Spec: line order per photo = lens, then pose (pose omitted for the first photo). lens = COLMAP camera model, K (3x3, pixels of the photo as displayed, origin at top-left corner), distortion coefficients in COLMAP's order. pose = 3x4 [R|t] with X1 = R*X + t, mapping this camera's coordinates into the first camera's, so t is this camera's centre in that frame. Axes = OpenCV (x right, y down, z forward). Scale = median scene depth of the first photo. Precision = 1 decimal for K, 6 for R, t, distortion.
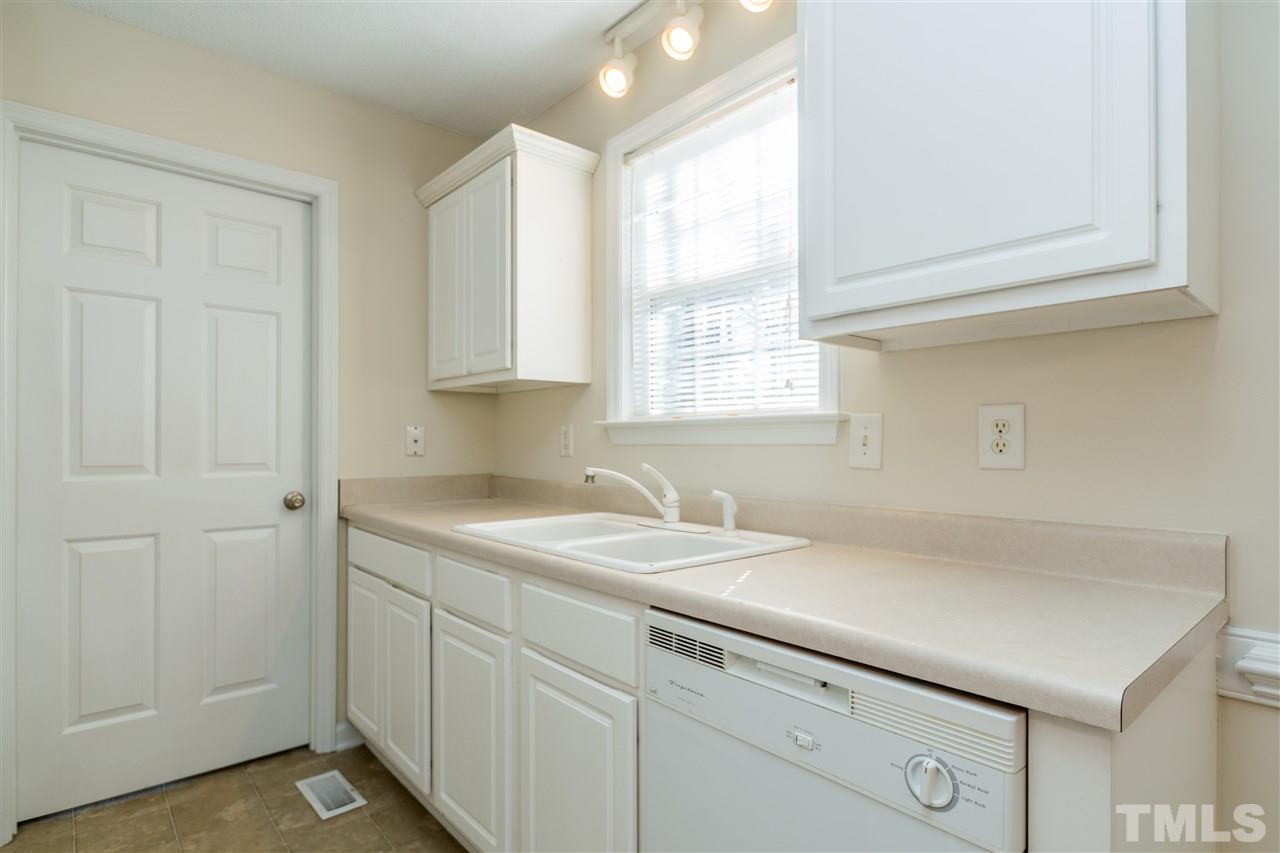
lens RADIAL K [[651.9, 0, 638.4], [0, 651.9, 432.7], [0, 0, 1]] dist [-0.019955, -0.001704]
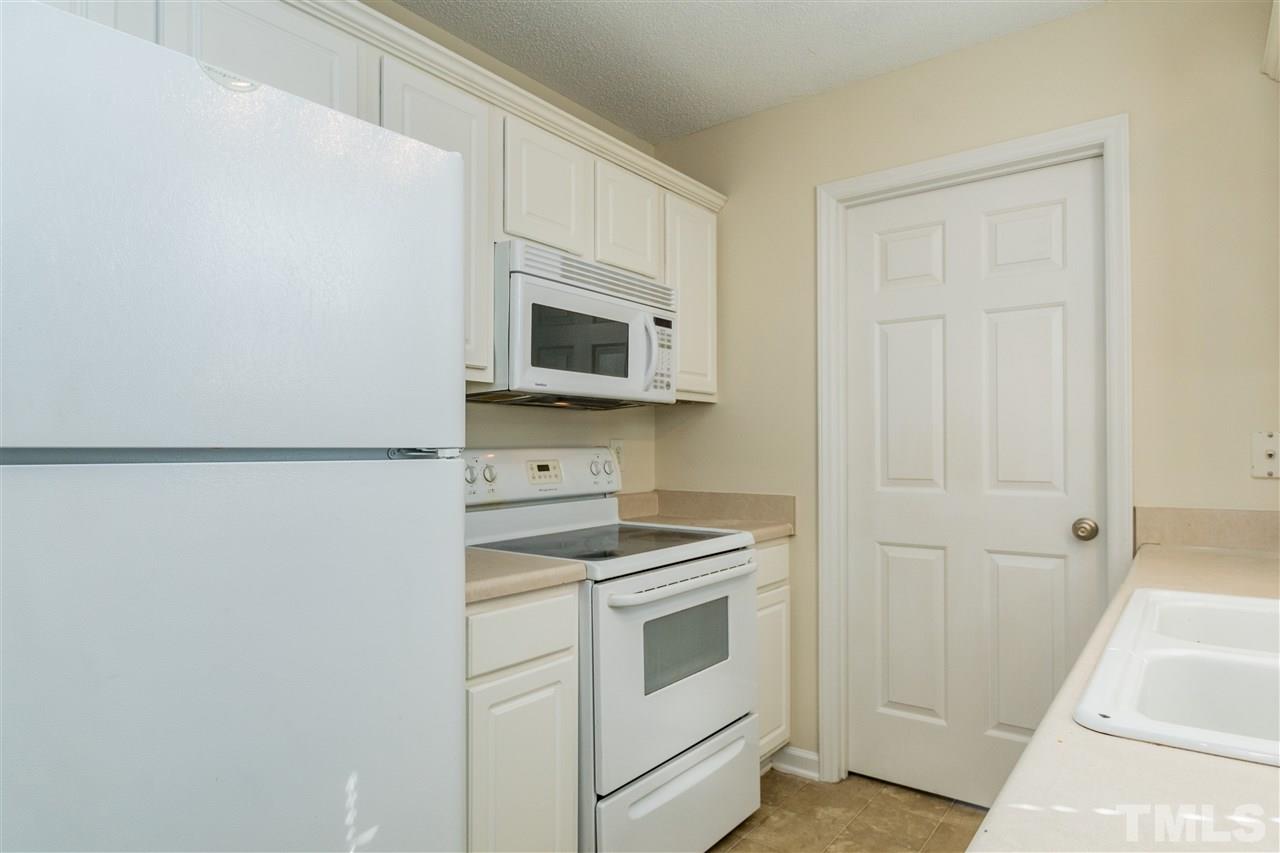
lens RADIAL K [[735.1, 0, 620.4], [0, 735.1, 447.0], [0, 0, 1]] dist [0.006043, 0.001380]
pose [[0.183495, -0.013311, -0.982930, 0.289912], [0.011754, 0.999867, -0.011346, 0.006030], [0.982950, -0.009472, 0.183627, 0.275437]]
